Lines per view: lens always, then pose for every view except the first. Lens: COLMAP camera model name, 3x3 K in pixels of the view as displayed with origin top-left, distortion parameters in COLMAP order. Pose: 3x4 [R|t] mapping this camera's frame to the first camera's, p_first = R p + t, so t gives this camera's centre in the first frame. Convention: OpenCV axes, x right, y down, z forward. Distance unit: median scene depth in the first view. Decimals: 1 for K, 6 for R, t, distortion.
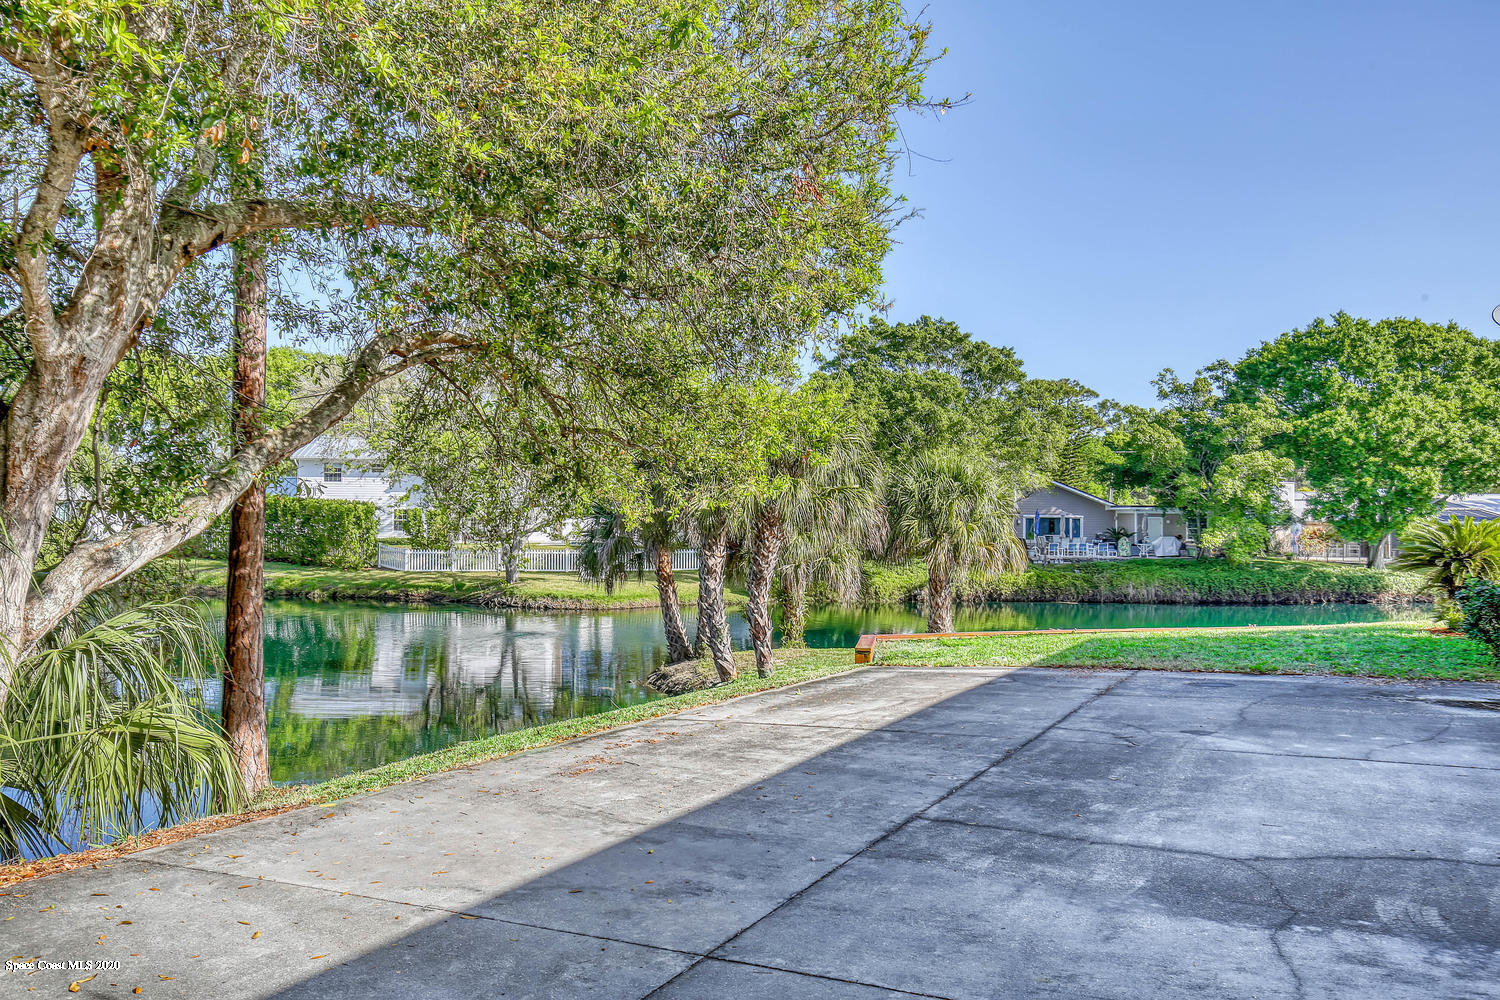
lens RADIAL K [[1205.6, 0, 750.0], [0, 1205.6, 500.0], [0, 0, 1]] dist [0.014924, 0.004328]
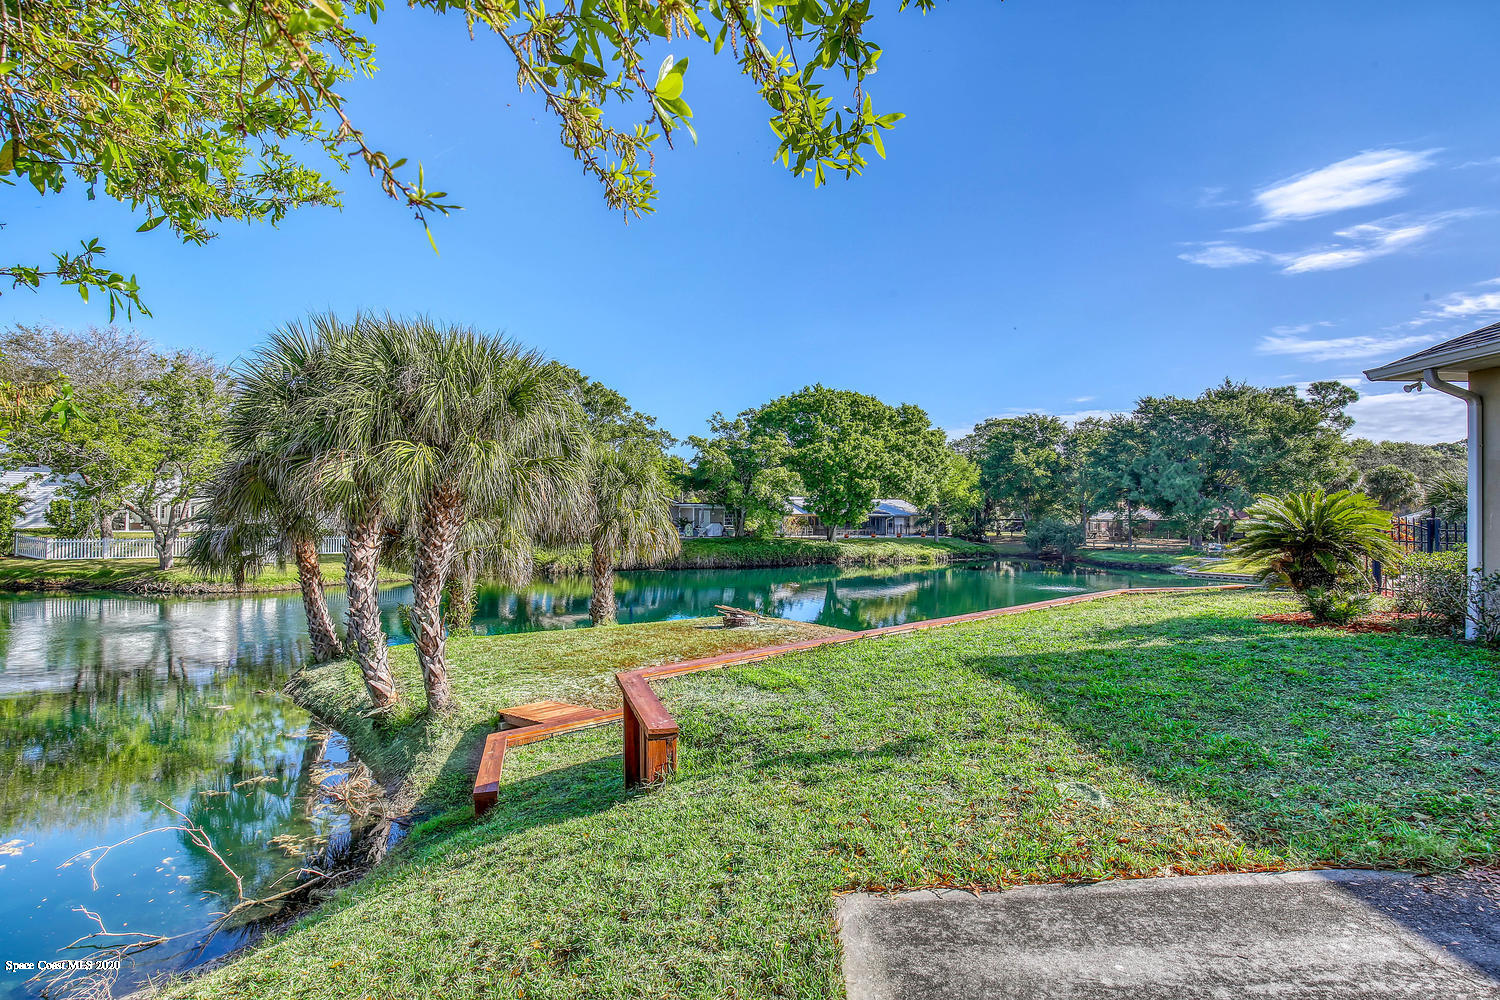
lens RADIAL K [[702.5, 0, 754.5], [0, 702.5, 504.1], [0, 0, 1]] dist [-0.023713, 0.000029]
pose [[0.896160, 0.007426, 0.443670, -0.001791], [-0.007625, 0.999970, -0.001336, 0.007999], [-0.443666, -0.002185, 0.896189, 0.218801]]
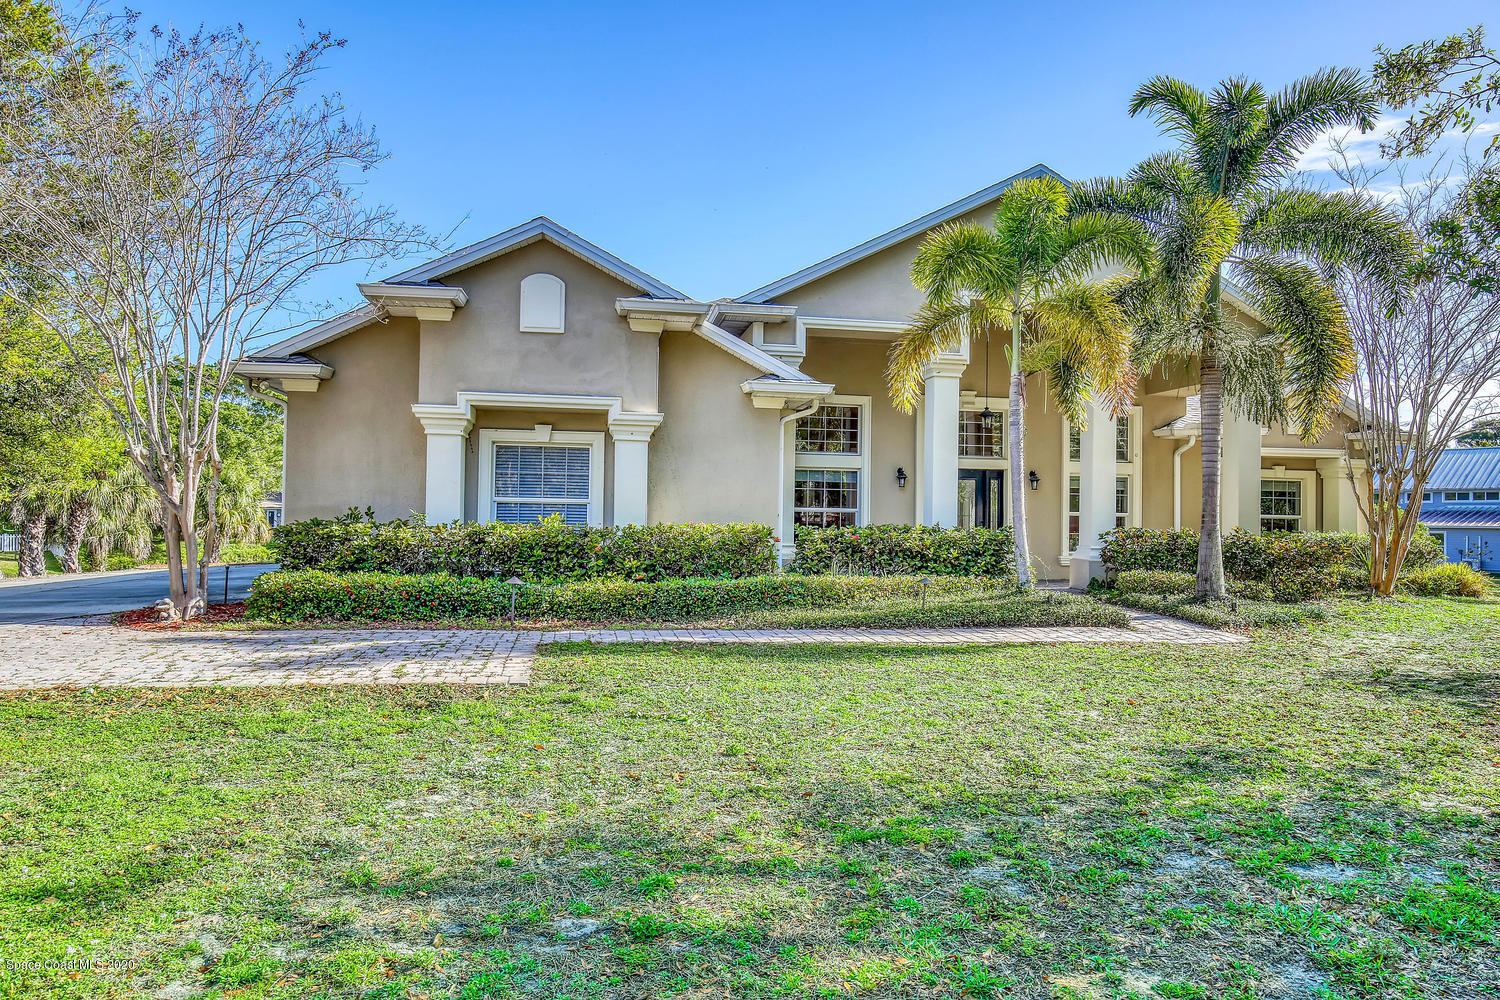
lens RADIAL K [[970.9, 0, 777.0], [0, 970.9, 506.9], [0, 0, 1]] dist [-0.001979, 0.000725]
pose [[0.799189, 0.012911, 0.600941, -0.008431], [-0.015368, 0.999881, -0.001043, 0.002802], [-0.600883, -0.008402, 0.799293, -0.268789]]
